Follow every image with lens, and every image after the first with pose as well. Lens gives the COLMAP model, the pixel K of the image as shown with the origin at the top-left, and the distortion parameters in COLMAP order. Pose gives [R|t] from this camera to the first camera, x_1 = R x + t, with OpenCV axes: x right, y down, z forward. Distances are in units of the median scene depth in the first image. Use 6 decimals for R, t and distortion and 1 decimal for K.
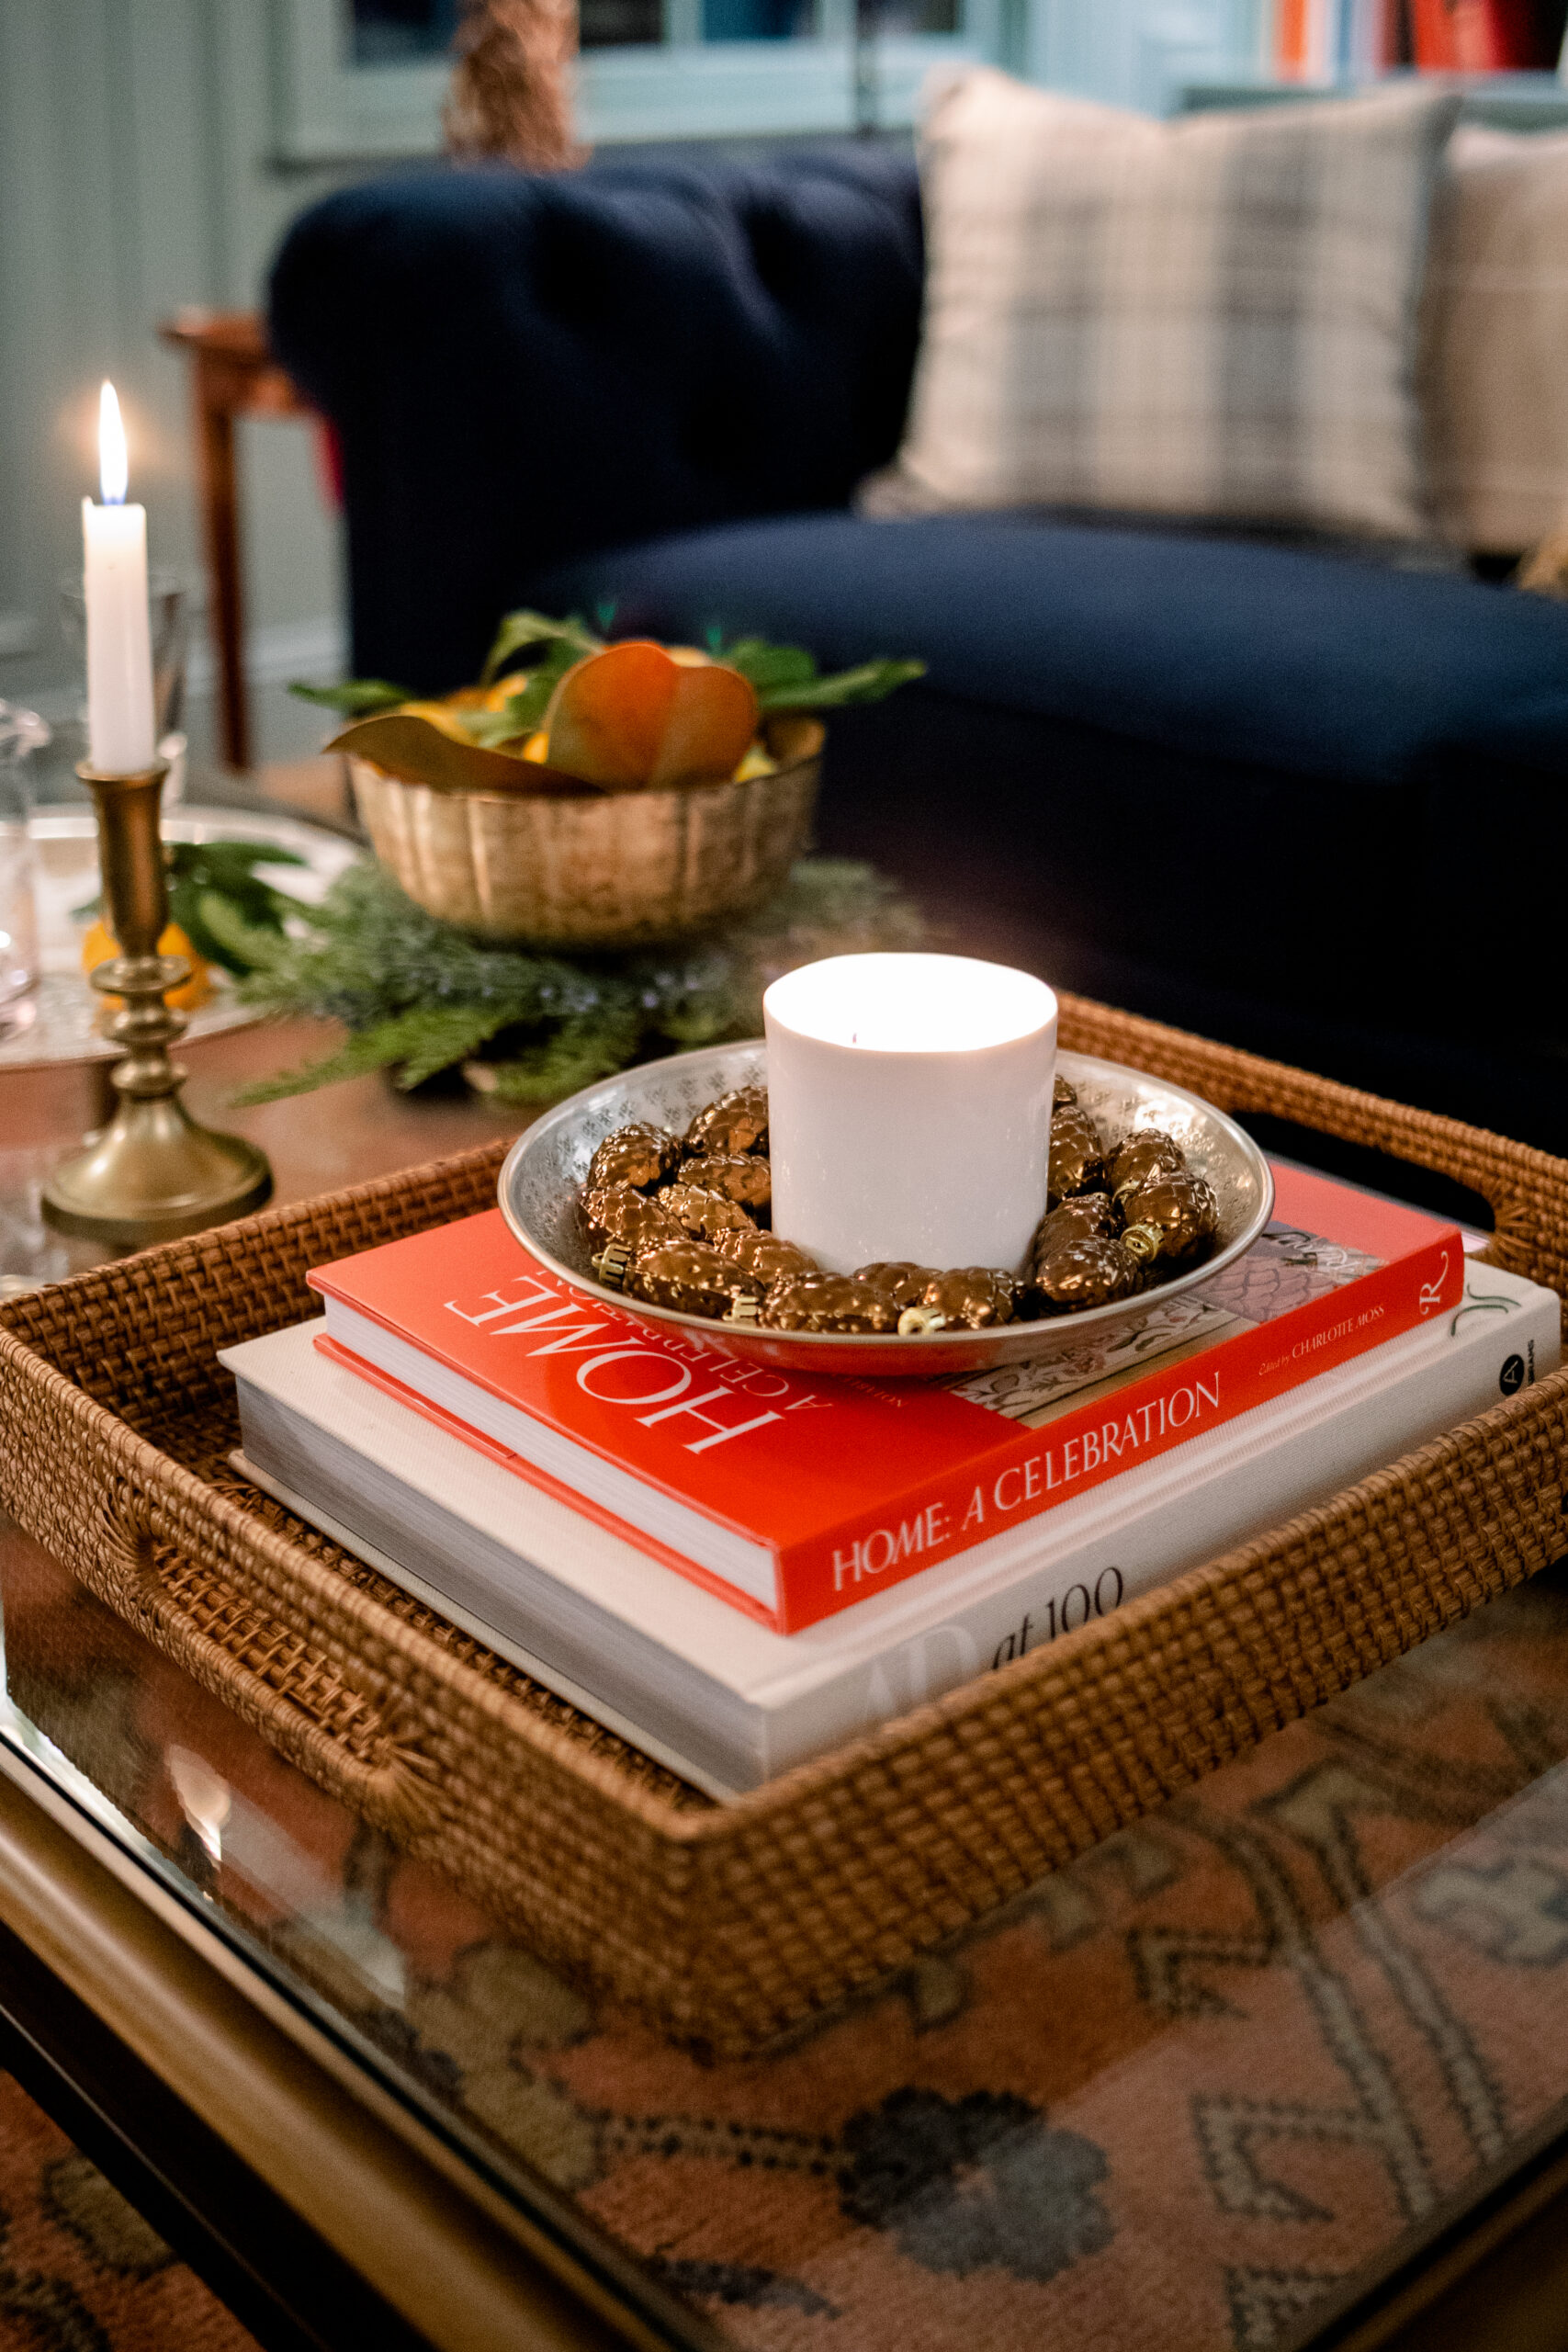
lens RADIAL K [[2789.9, 0, 784.0], [0, 2789.9, 1176.0], [0, 0, 1]] dist [-0.149834, 0.009915]
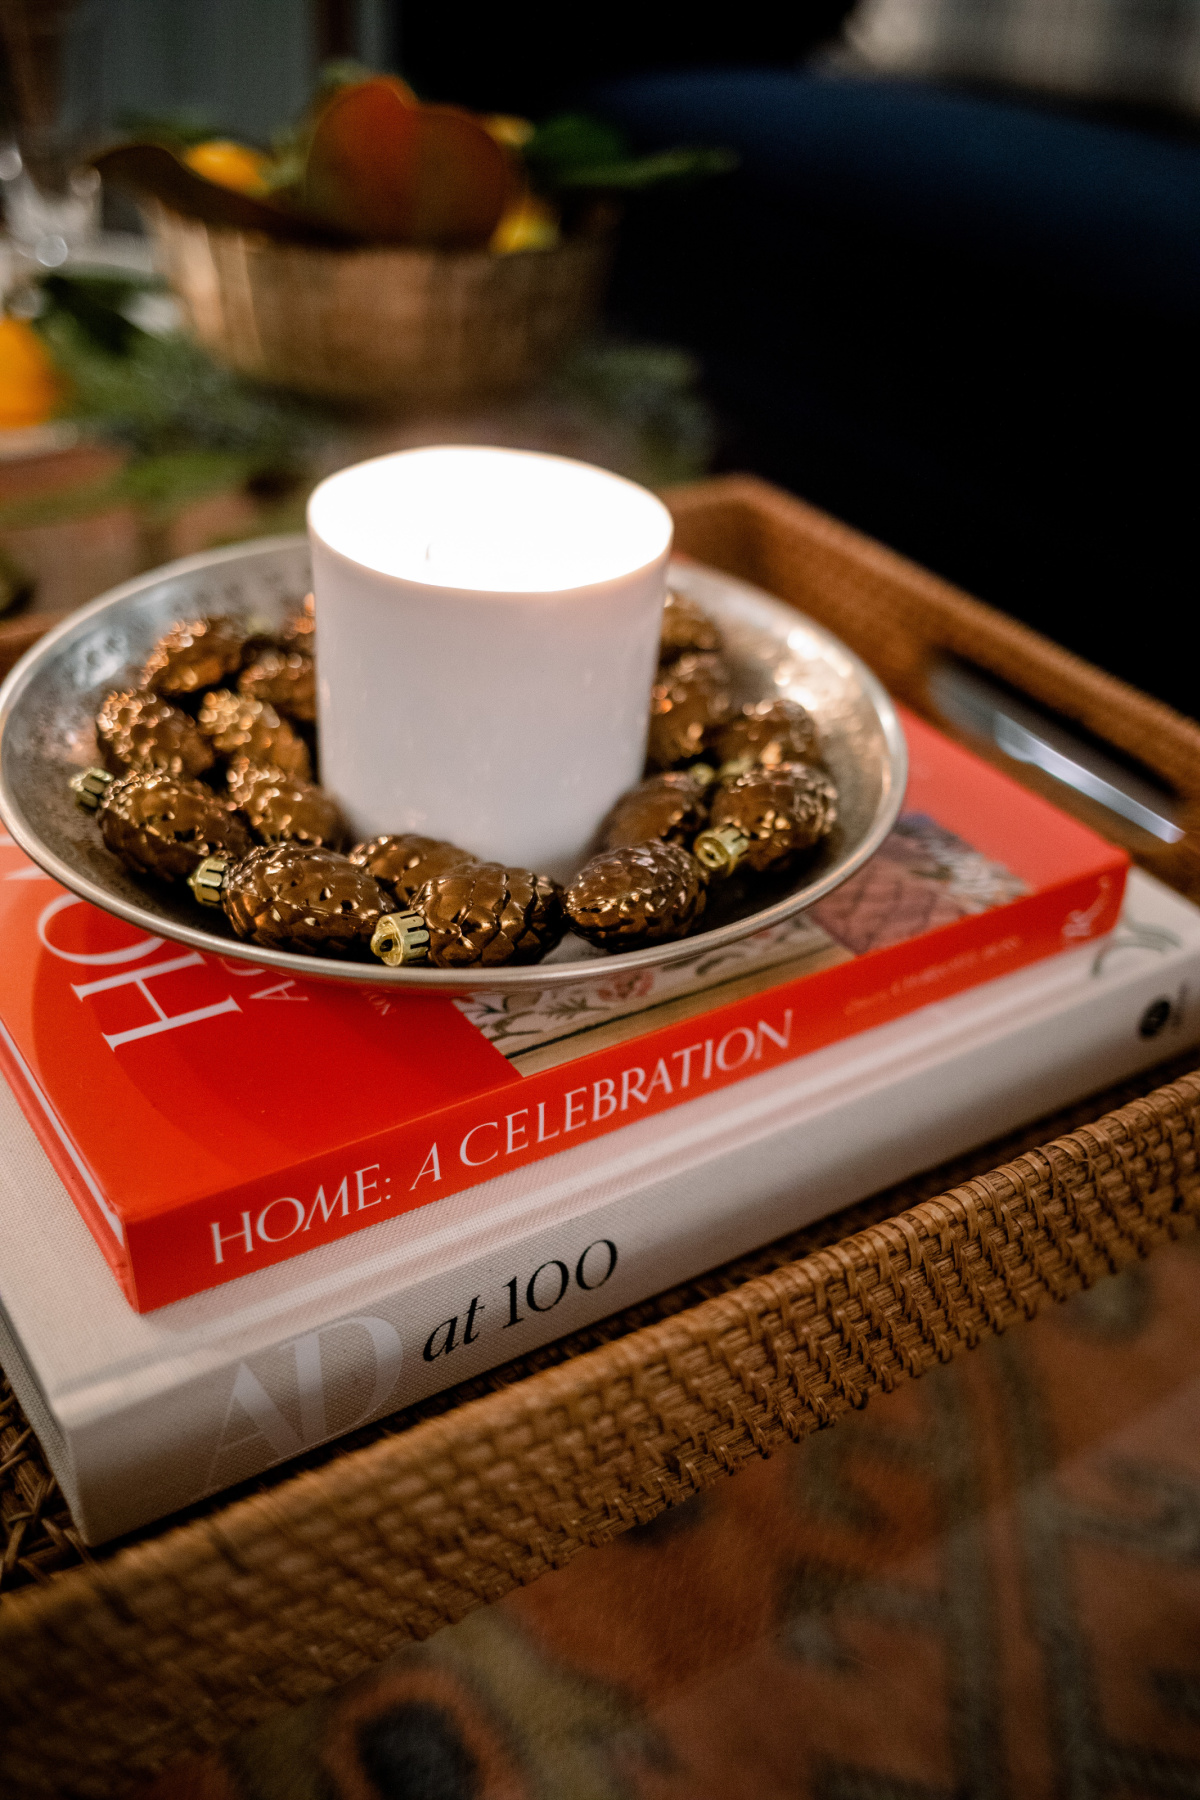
lens RADIAL K [[1606.5, 0, 600.0], [0, 1606.5, 900.0], [0, 0, 1]] dist [-0.074443, 0.002455]
pose [[0.982840, 0.155075, -0.099891, 0.146315], [-0.129099, 0.965067, 0.227988, -0.068431], [0.131756, -0.211180, 0.968526, 0.536389]]
